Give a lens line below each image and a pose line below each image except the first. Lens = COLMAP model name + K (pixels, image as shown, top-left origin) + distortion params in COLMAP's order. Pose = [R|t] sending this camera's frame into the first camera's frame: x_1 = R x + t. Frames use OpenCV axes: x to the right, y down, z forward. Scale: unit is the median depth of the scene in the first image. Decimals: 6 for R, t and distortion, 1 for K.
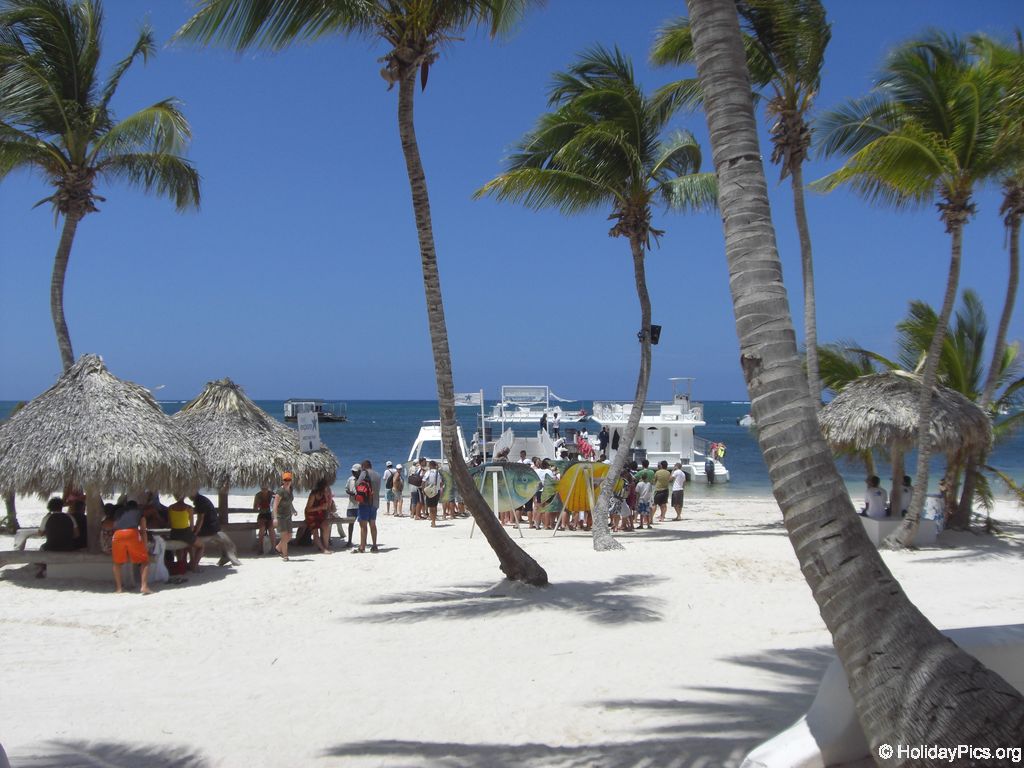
lens RADIAL K [[1117.4, 0, 478.8], [0, 1117.4, 384.2], [0, 0, 1]] dist [-0.142758, 0.019262]
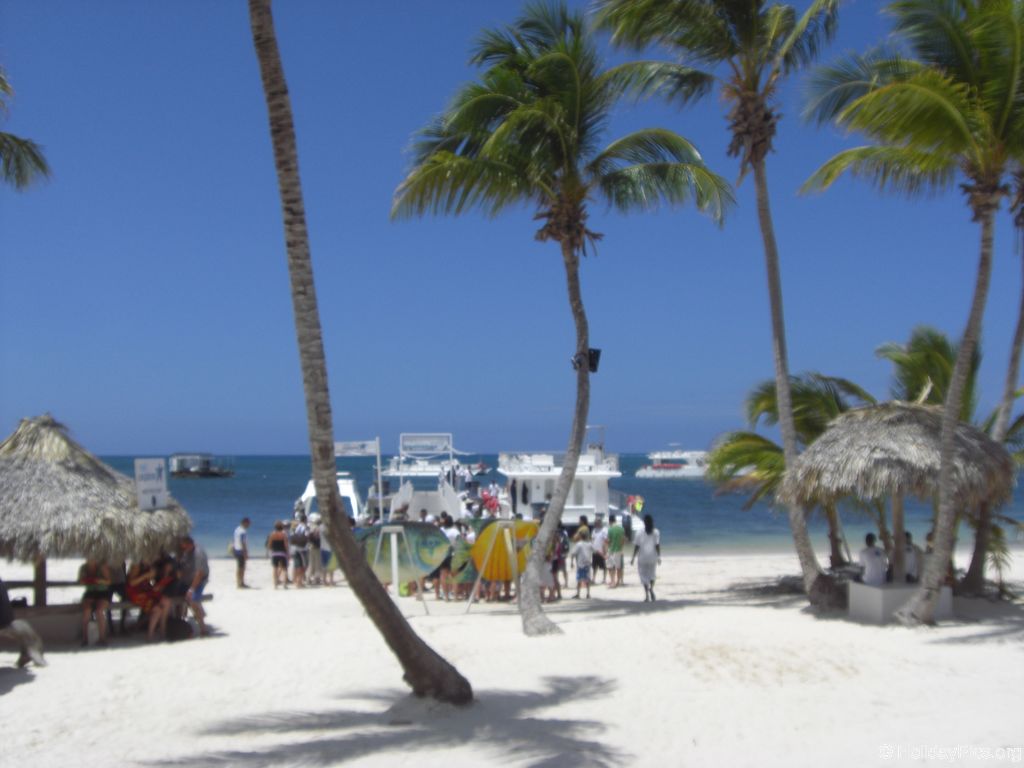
lens RADIAL K [[1120.8, 0, 506.5], [0, 1120.8, 387.6], [0, 0, 1]] dist [-0.194822, 0.179848]
pose [[0.993281, 0.000281, 0.115725, 0.002653], [0.005014, 0.998953, -0.045465, 0.012278], [-0.115616, 0.045740, 0.992240, 0.215838]]
